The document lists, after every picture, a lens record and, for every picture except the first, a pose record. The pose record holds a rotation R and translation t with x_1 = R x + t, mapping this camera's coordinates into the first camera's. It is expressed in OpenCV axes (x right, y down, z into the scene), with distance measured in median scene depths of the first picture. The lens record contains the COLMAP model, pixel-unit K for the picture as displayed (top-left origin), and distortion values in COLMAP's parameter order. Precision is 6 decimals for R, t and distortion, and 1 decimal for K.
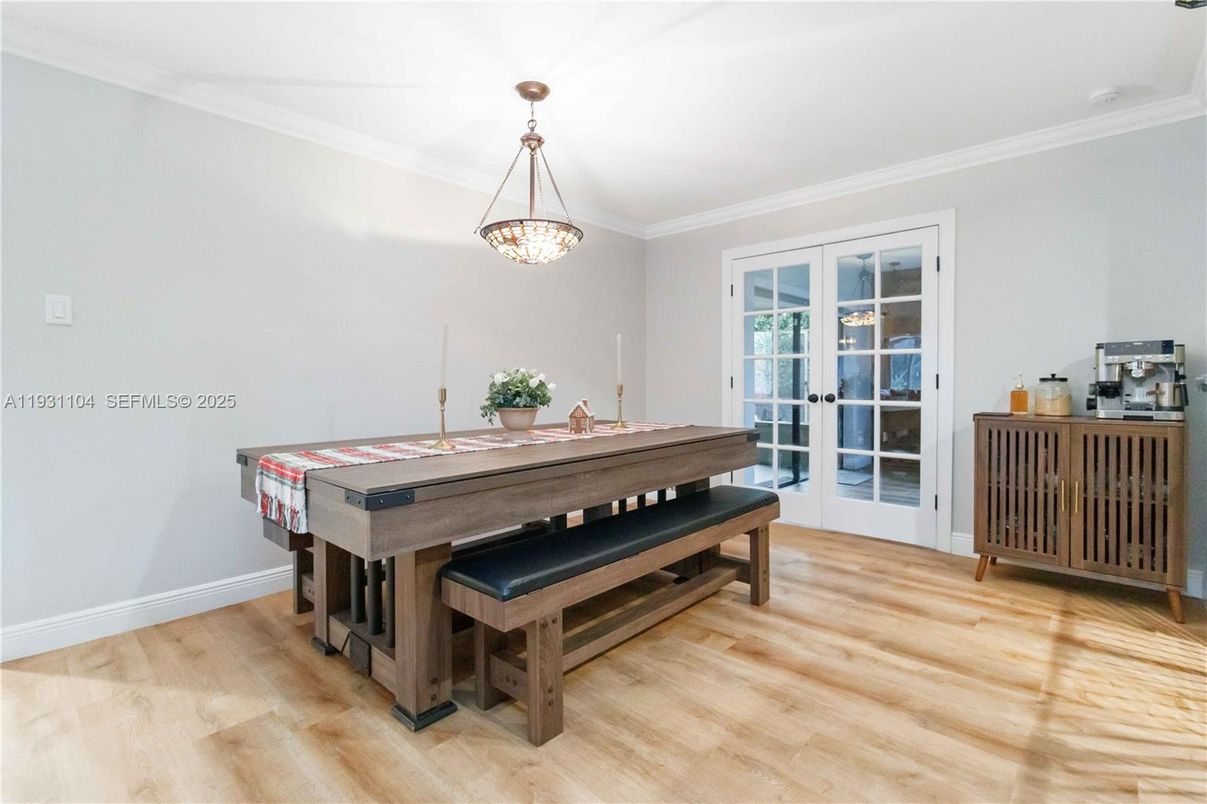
lens RADIAL K [[579.2, 0, 603.9], [0, 579.2, 383.4], [0, 0, 1]] dist [0.000141, 0.000098]
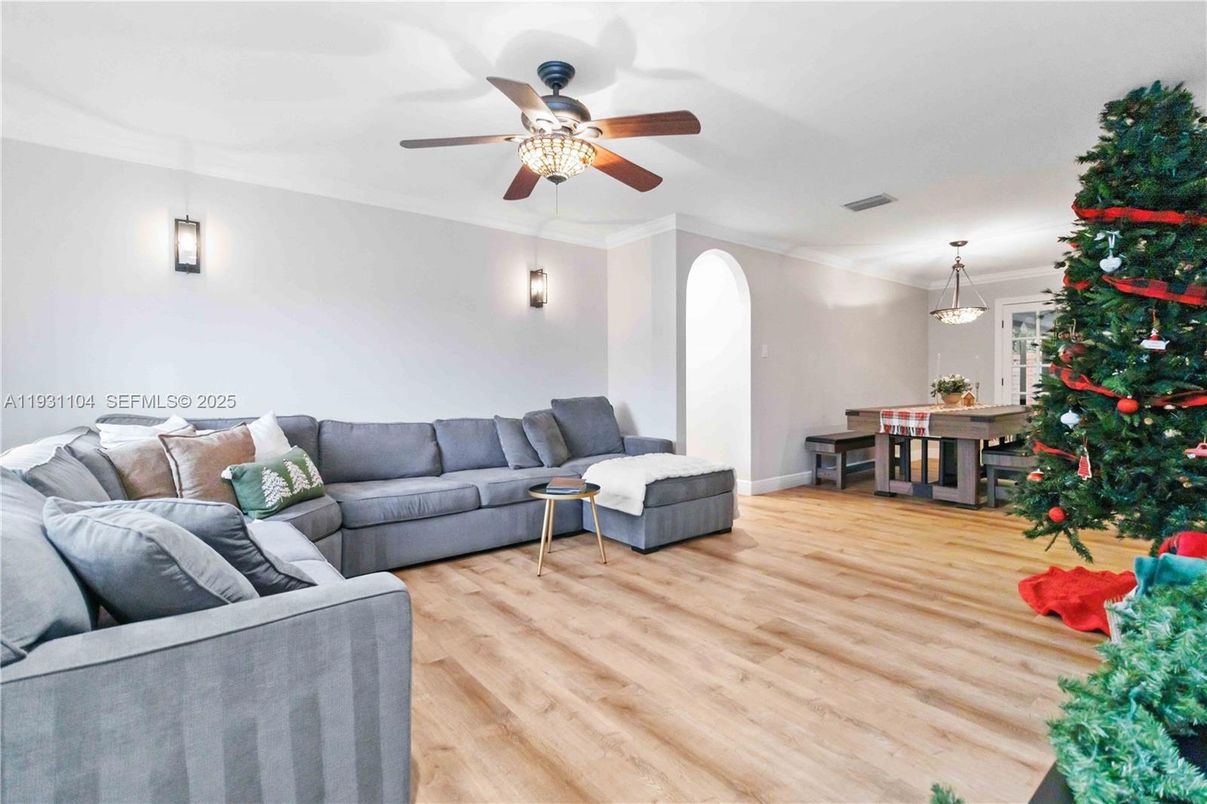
lens RADIAL K [[556.6, 0, 601.7], [0, 556.6, 391.0], [0, 0, 1]] dist [-0.001053, -0.000086]
pose [[0.989418, 0.000435, -0.145091, -0.991696], [0.003182, 0.999690, 0.024700, -0.020076], [0.145057, -0.024900, 0.989110, -1.067075]]
